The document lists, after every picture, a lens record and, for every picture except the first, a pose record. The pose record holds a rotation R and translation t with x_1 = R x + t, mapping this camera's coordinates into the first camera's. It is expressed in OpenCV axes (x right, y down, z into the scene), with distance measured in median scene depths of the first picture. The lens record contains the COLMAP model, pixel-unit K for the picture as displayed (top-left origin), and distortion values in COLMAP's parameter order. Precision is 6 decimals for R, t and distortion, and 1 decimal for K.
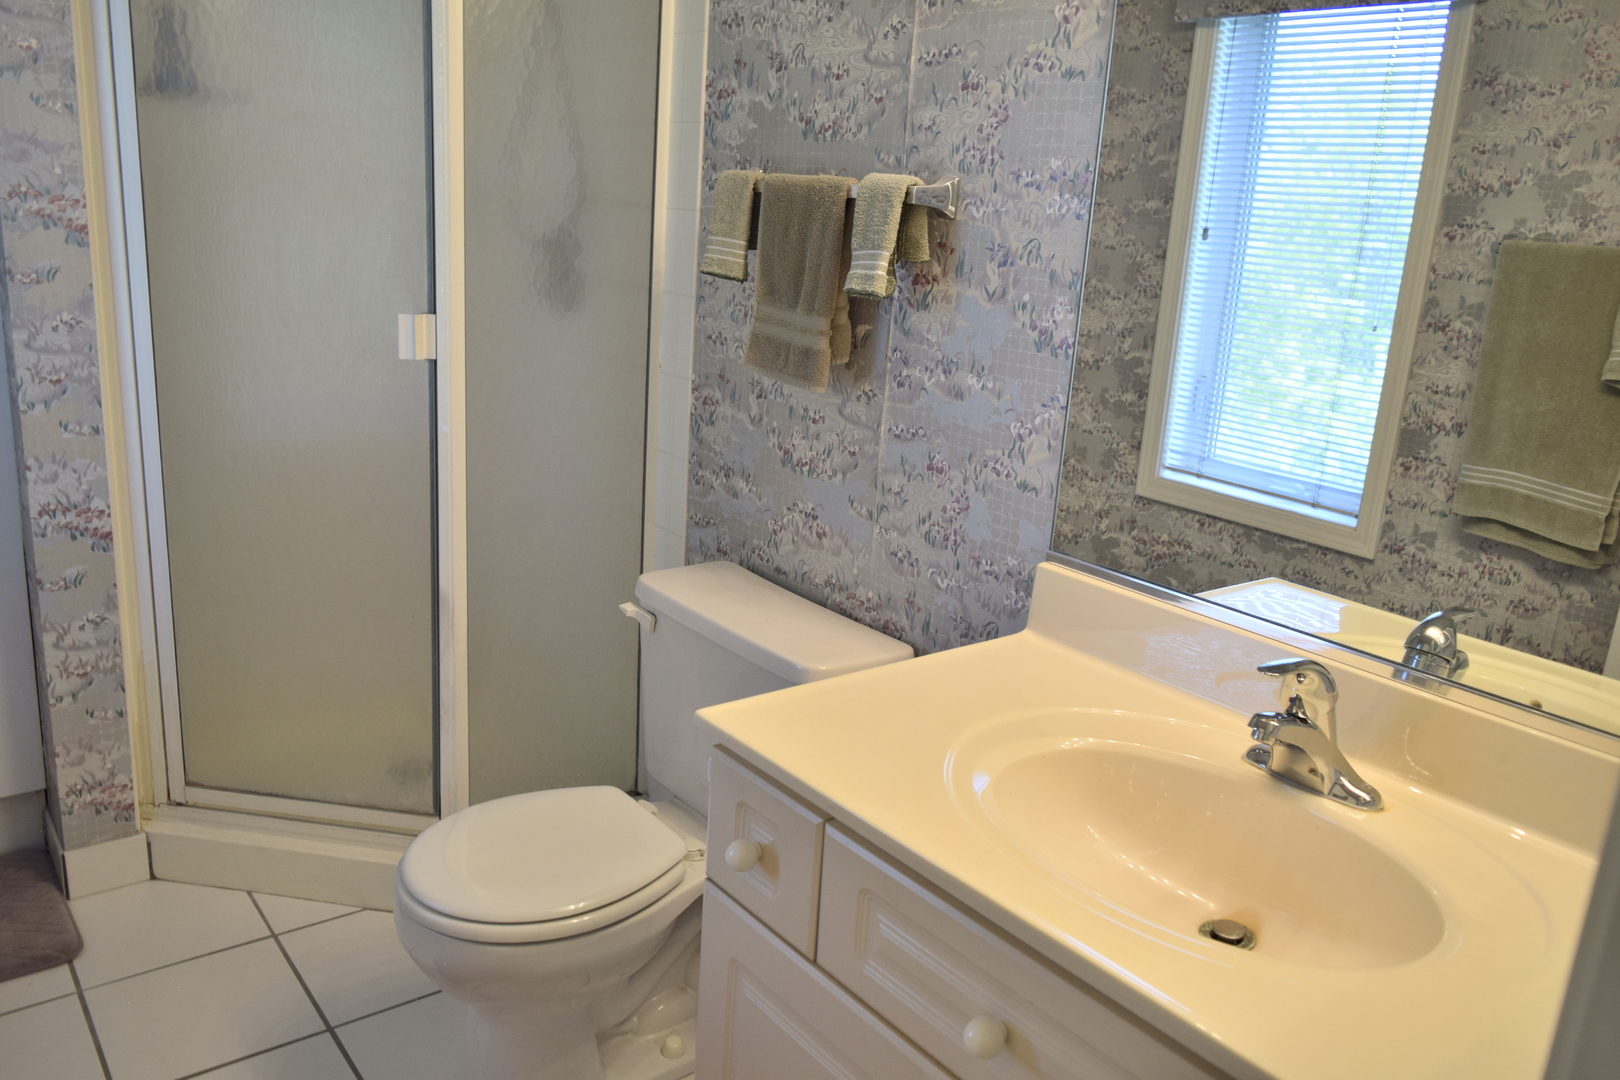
lens RADIAL K [[1254.8, 0, 808.6], [0, 1254.8, 537.4], [0, 0, 1]] dist [-0.020283, 0.011286]
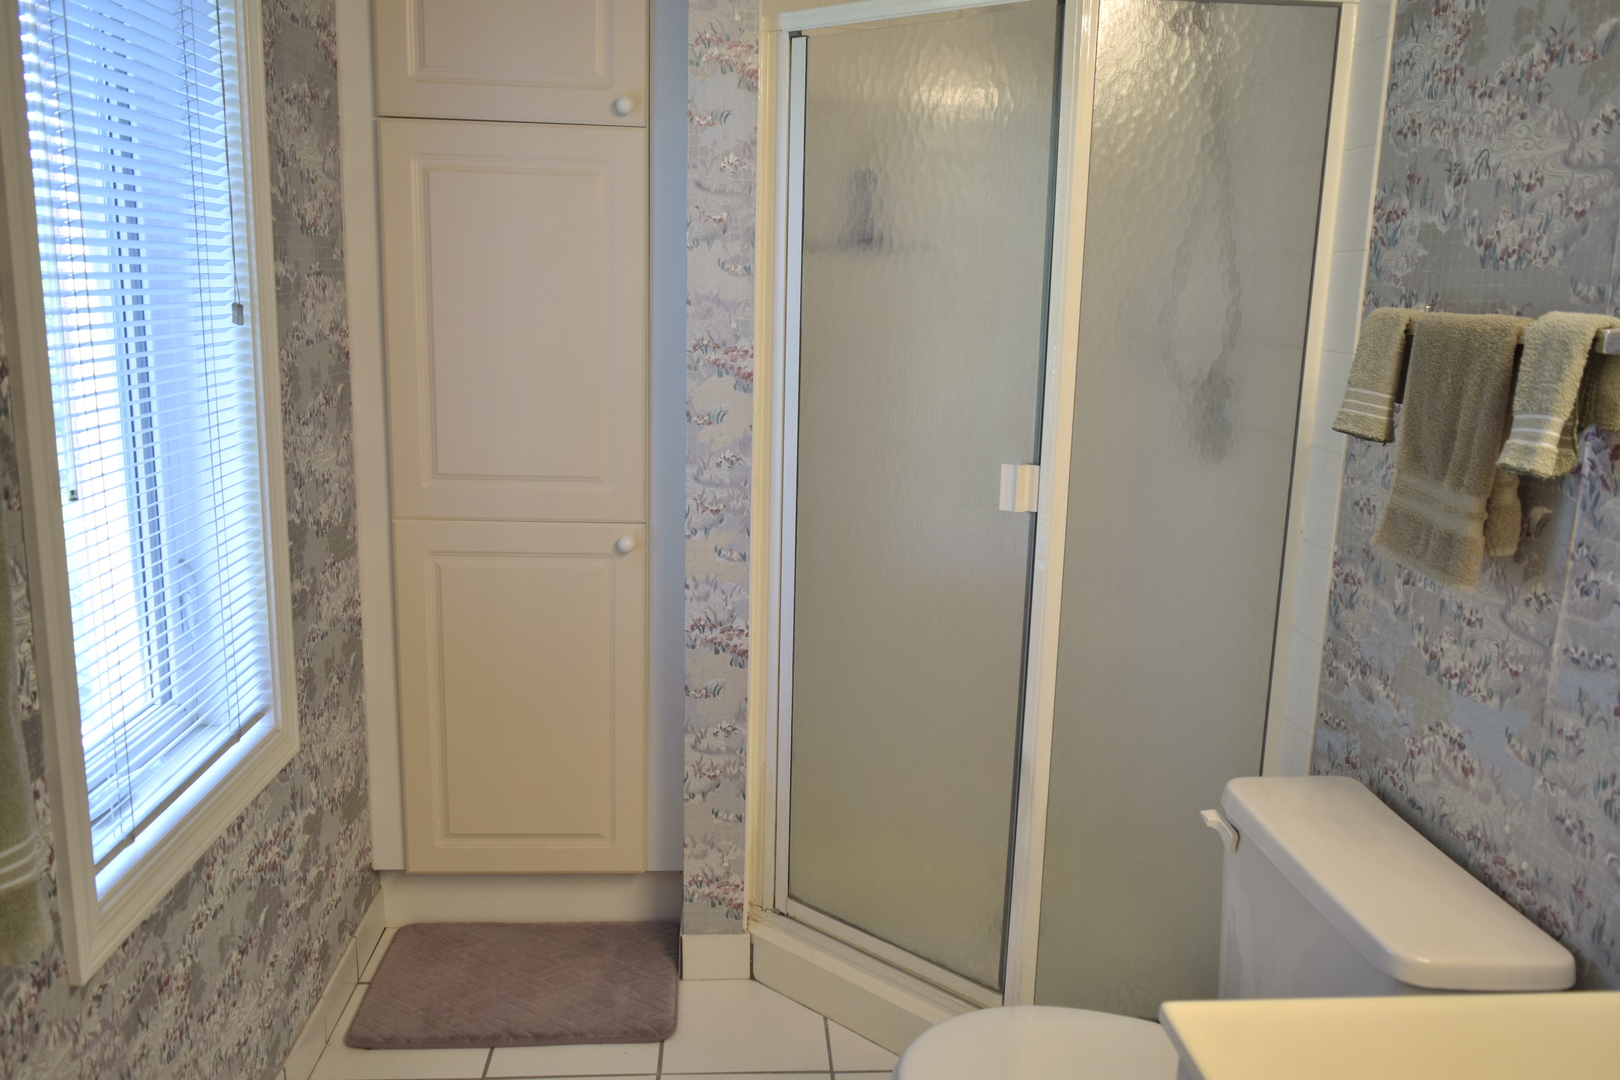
lens RADIAL K [[1254.8, 0, 808.6], [0, 1254.8, 537.4], [0, 0, 1]] dist [-0.020283, 0.011286]
pose [[0.823426, 0.070543, -0.563022, 0.096764], [-0.120513, 0.991347, -0.052041, -0.054562], [0.554479, 0.110703, 0.824802, 0.128825]]
